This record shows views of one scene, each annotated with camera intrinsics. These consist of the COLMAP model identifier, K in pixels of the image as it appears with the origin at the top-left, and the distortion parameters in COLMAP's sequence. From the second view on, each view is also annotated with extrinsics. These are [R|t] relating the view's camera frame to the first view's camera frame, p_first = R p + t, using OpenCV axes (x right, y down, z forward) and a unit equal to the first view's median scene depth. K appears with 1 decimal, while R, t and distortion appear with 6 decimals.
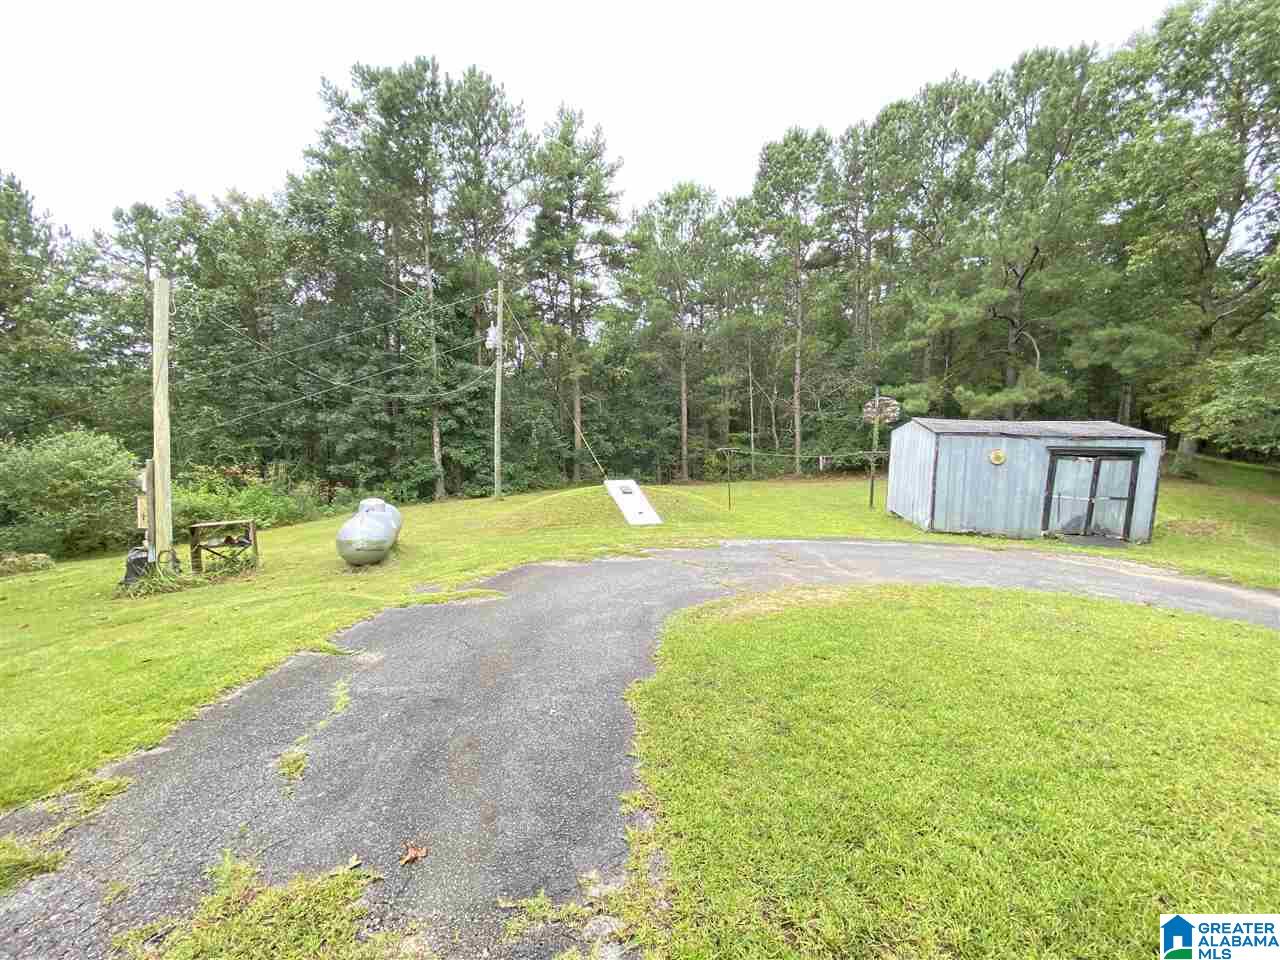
lens RADIAL K [[524.6, 0, 641.6], [0, 524.6, 485.7], [0, 0, 1]] dist [0.003352, -0.009013]
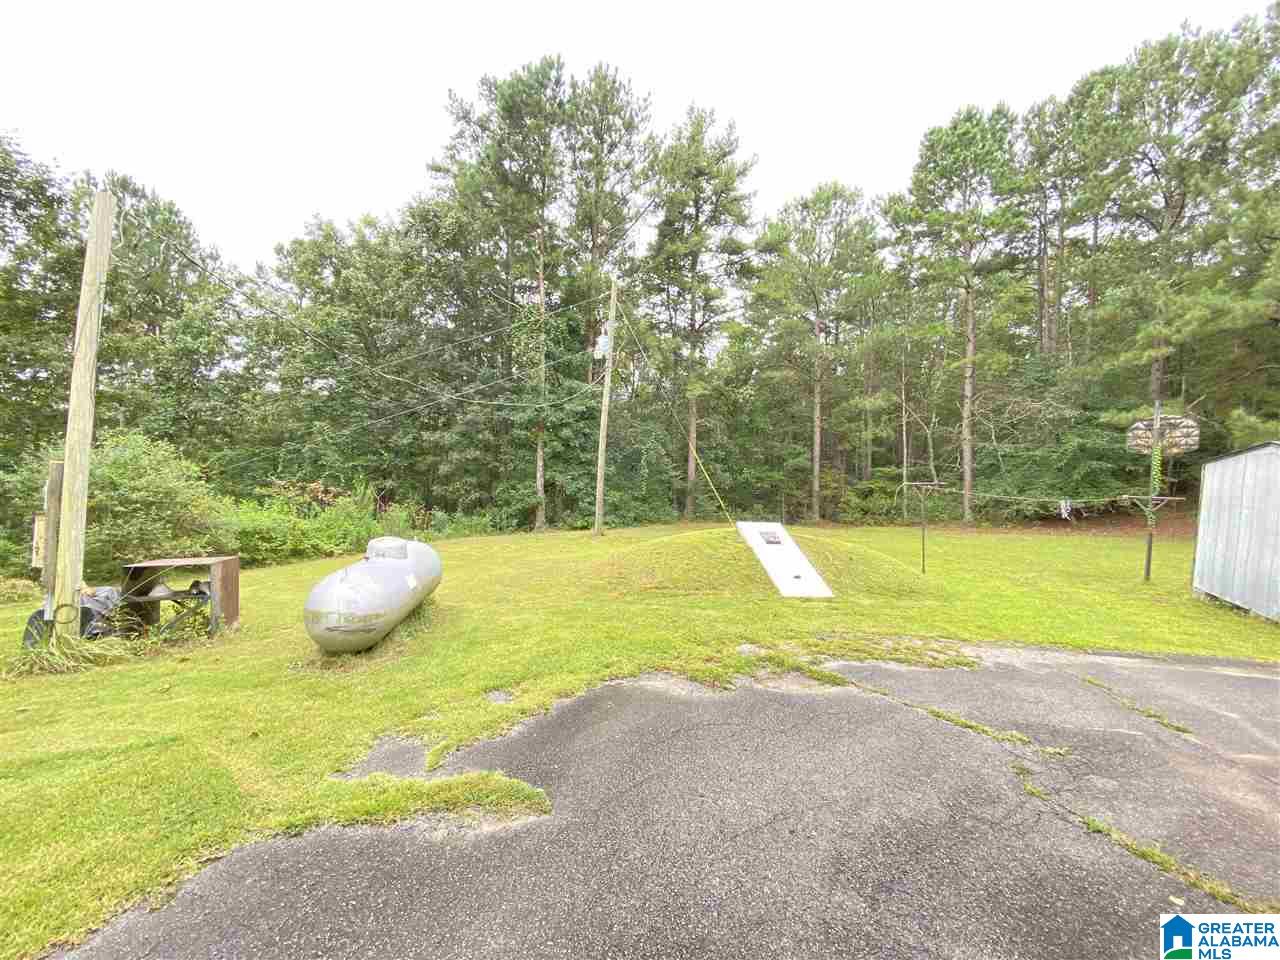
lens RADIAL K [[524.6, 0, 640.0], [0, 524.6, 485.6], [0, 0, 1]] dist [0.003352, -0.009013]
pose [[0.977278, 0.038033, -0.208523, -0.026061], [-0.050948, 0.997078, -0.056917, -0.005757], [0.205749, 0.066247, 0.976360, 0.140619]]
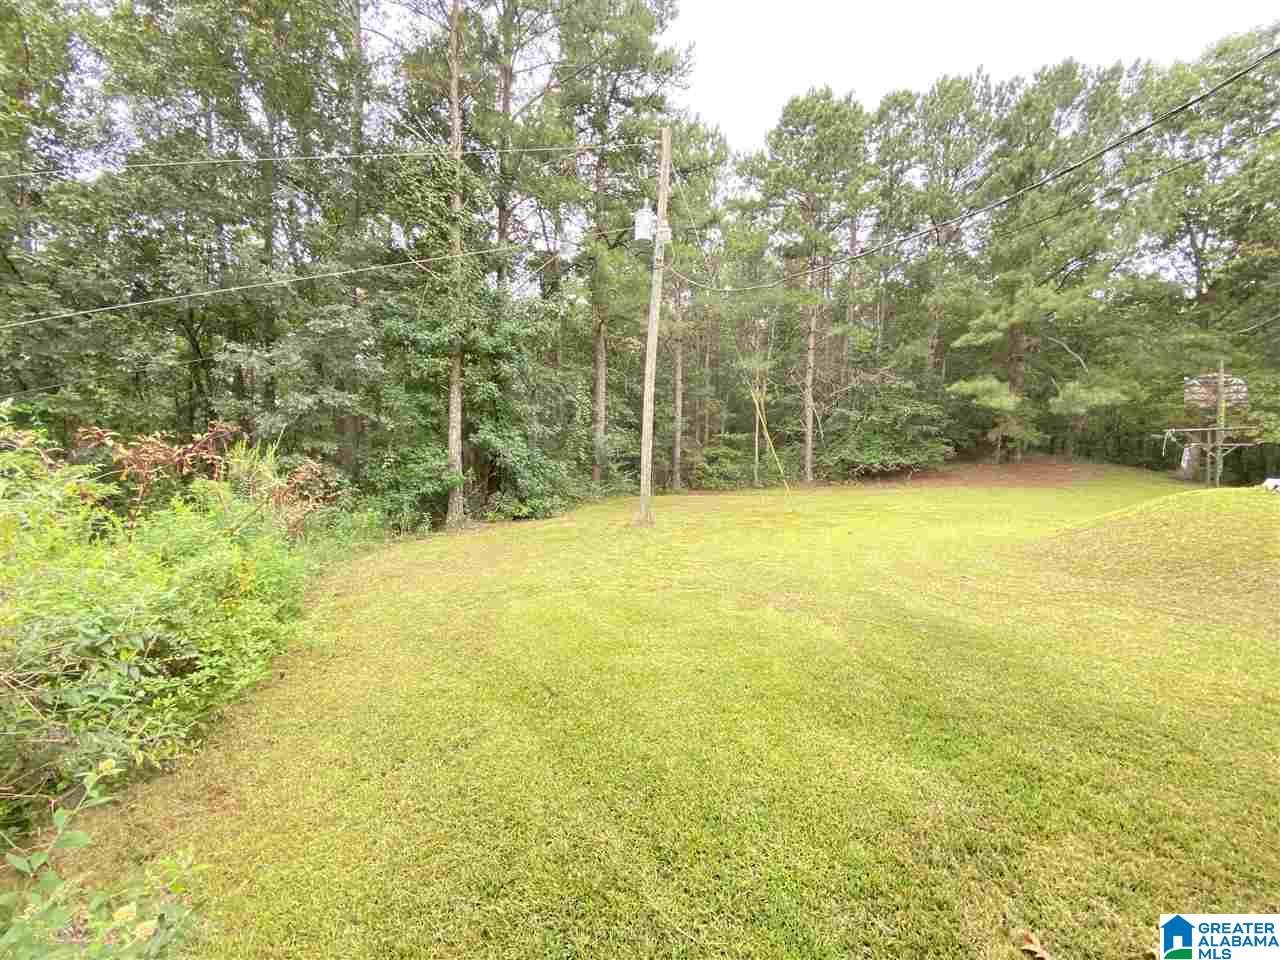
lens RADIAL K [[524.6, 0, 628.2], [0, 524.6, 483.1], [0, 0, 1]] dist [0.003352, -0.009013]
pose [[0.926518, -0.004579, 0.376222, -0.398908], [0.015393, 0.999550, -0.025743, -0.000936], [-0.375935, 0.029642, 0.926172, 0.388918]]
